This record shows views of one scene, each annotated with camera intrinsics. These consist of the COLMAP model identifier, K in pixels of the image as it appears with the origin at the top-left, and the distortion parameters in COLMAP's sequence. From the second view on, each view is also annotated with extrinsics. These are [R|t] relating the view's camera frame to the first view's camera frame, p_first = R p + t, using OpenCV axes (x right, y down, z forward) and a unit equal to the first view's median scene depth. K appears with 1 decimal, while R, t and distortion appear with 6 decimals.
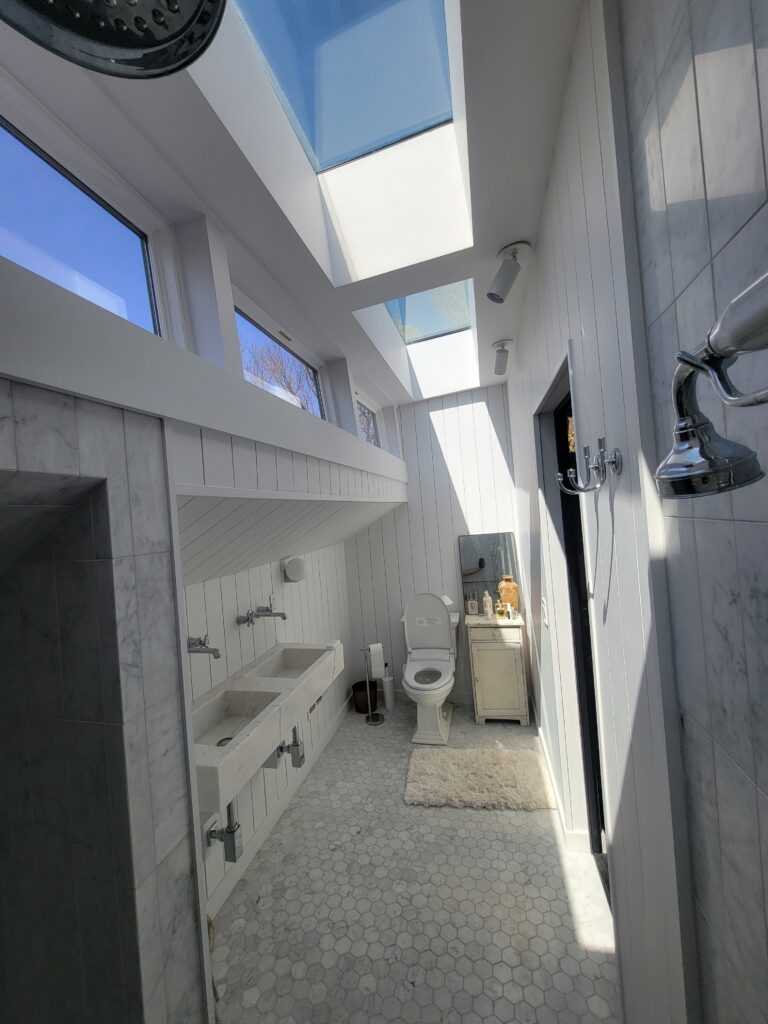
lens RADIAL K [[417.3, 0, 385.2], [0, 417.3, 511.6], [0, 0, 1]] dist [0.001862, -0.001414]
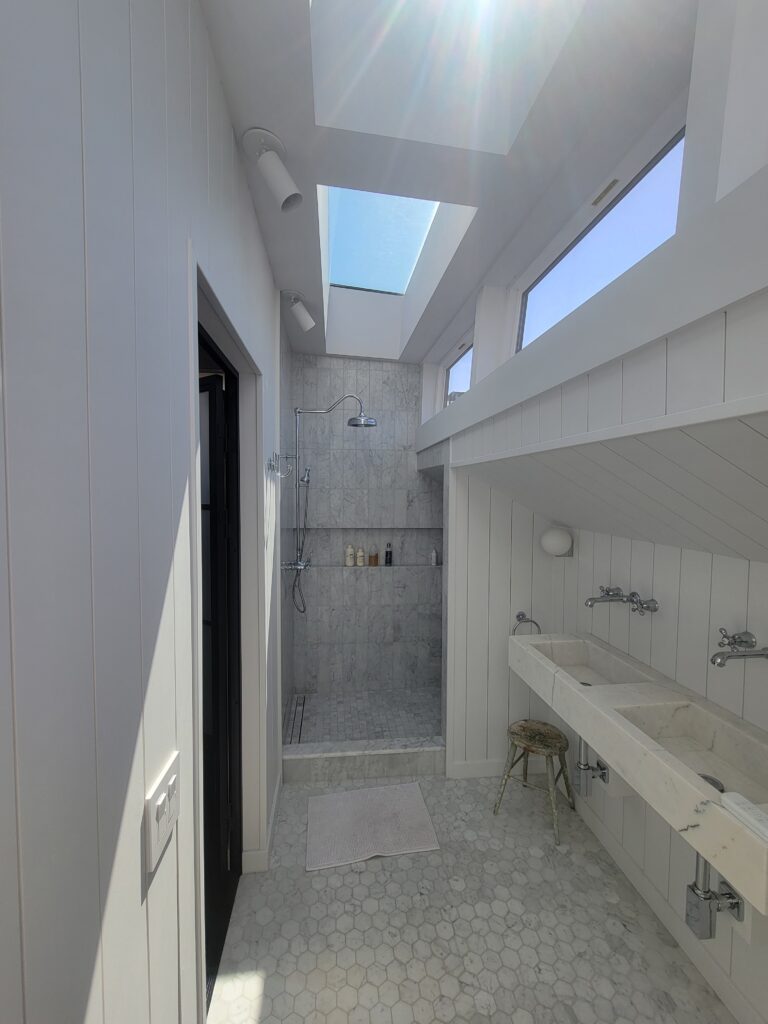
lens RADIAL K [[417.3, 0, 384.3], [0, 417.3, 509.7], [0, 0, 1]] dist [0.001862, -0.001414]
pose [[-0.933208, 0.085153, -0.349101, 0.425589], [0.065984, 0.995605, 0.066462, 0.002705], [0.353226, 0.038988, -0.934725, 1.802160]]
